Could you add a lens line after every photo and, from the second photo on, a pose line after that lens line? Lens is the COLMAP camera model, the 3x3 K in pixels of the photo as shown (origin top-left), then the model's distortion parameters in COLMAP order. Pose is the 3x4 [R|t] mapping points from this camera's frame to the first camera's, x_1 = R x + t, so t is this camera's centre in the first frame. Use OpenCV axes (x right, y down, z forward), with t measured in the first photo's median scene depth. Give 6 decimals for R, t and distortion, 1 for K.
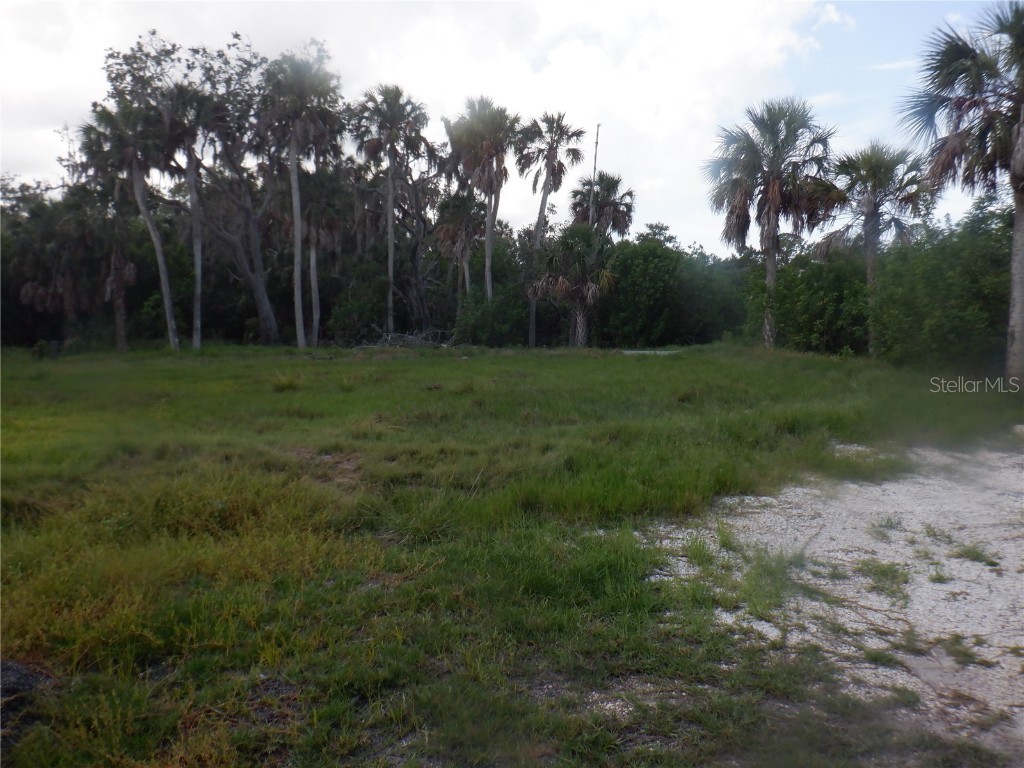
lens RADIAL K [[856.3, 0, 514.1], [0, 856.3, 384.5], [0, 0, 1]] dist [0.002369, -0.000420]
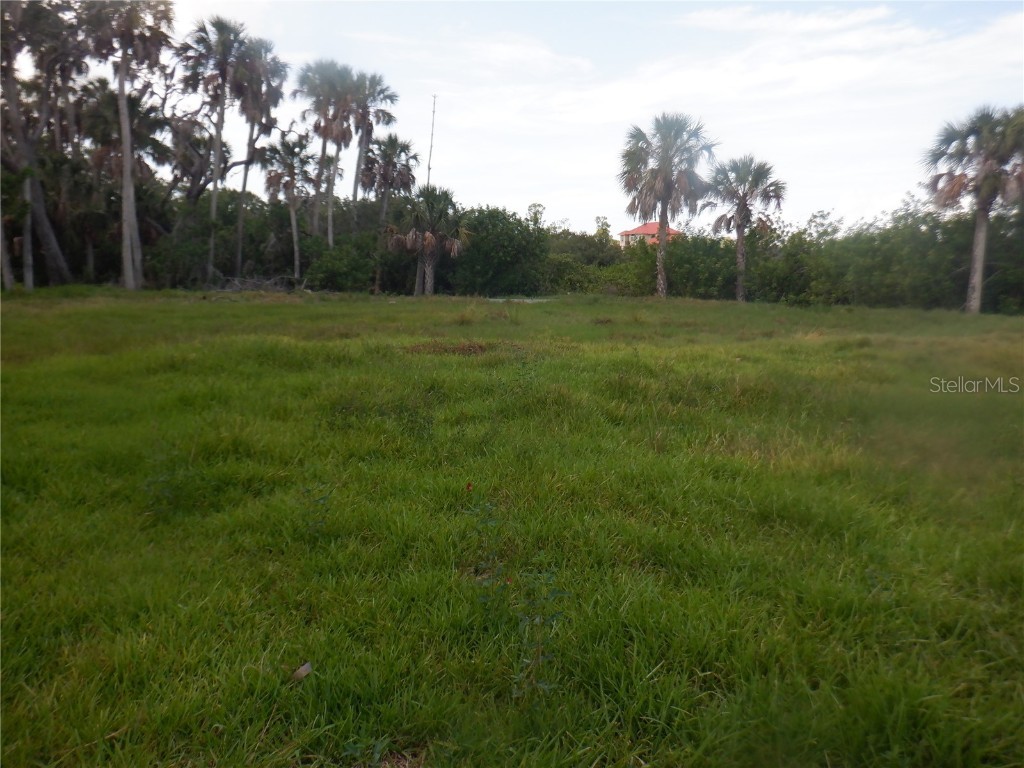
lens RADIAL K [[856.3, 0, 516.6], [0, 856.3, 386.7], [0, 0, 1]] dist [0.002369, -0.000420]
pose [[0.832177, -0.044108, 0.552752, -0.935825], [0.014023, 0.998187, 0.058540, 0.023530], [-0.554332, -0.040965, 0.831287, -0.001857]]
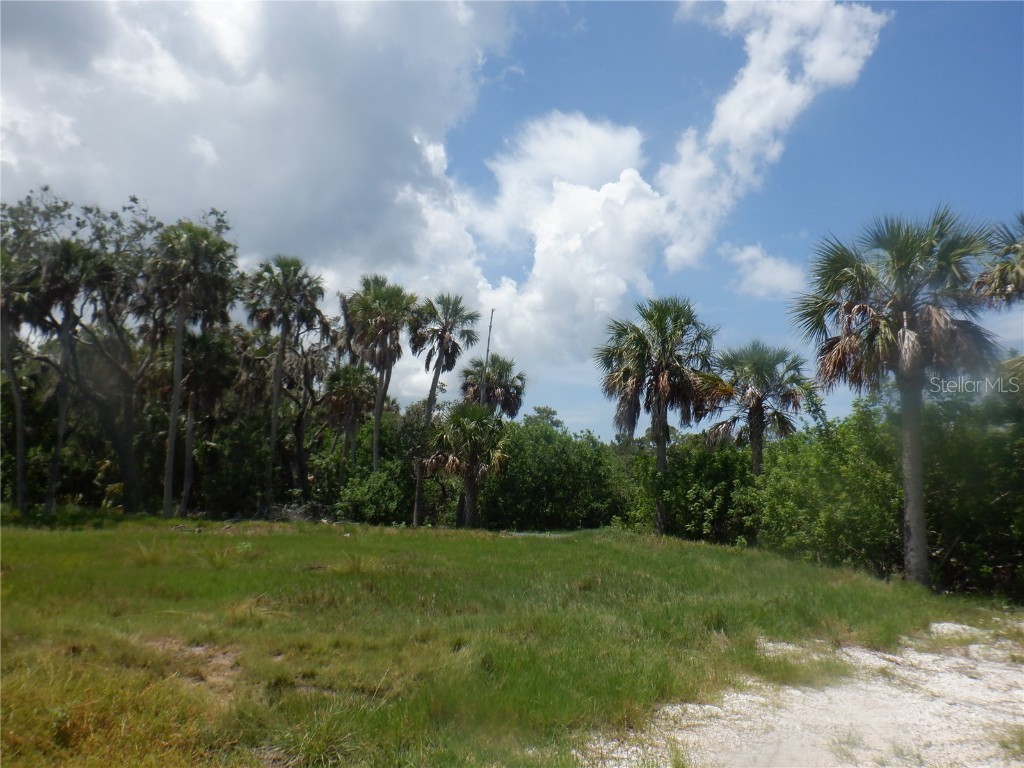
lens RADIAL K [[856.3, 0, 516.9], [0, 856.3, 384.4], [0, 0, 1]] dist [0.002369, -0.000420]
pose [[0.989081, 0.055965, 0.136336, -0.017574], [-0.026439, 0.977465, -0.209437, -0.001428], [-0.144984, 0.203545, 0.968271, 0.036545]]
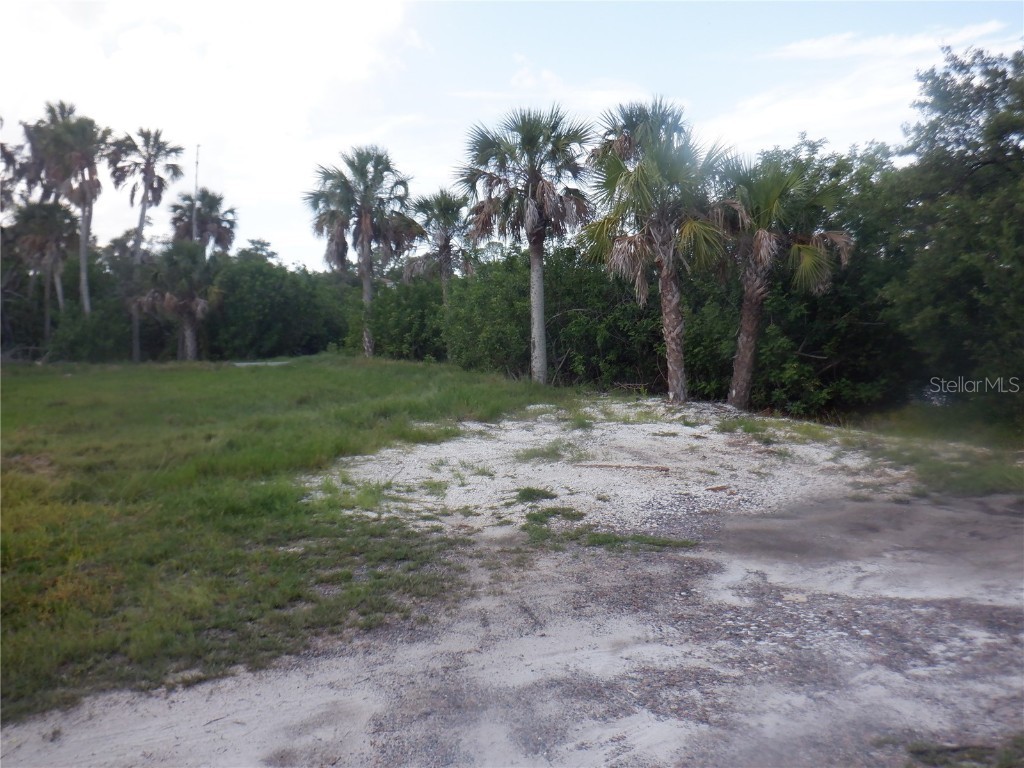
lens RADIAL K [[856.3, 0, 508.6], [0, 856.3, 399.1], [0, 0, 1]] dist [0.002369, -0.000420]
pose [[0.900340, -0.046259, 0.432722, -0.053912], [0.043782, 0.998918, 0.015693, 0.006546], [-0.432979, 0.004816, 0.901391, -0.191098]]
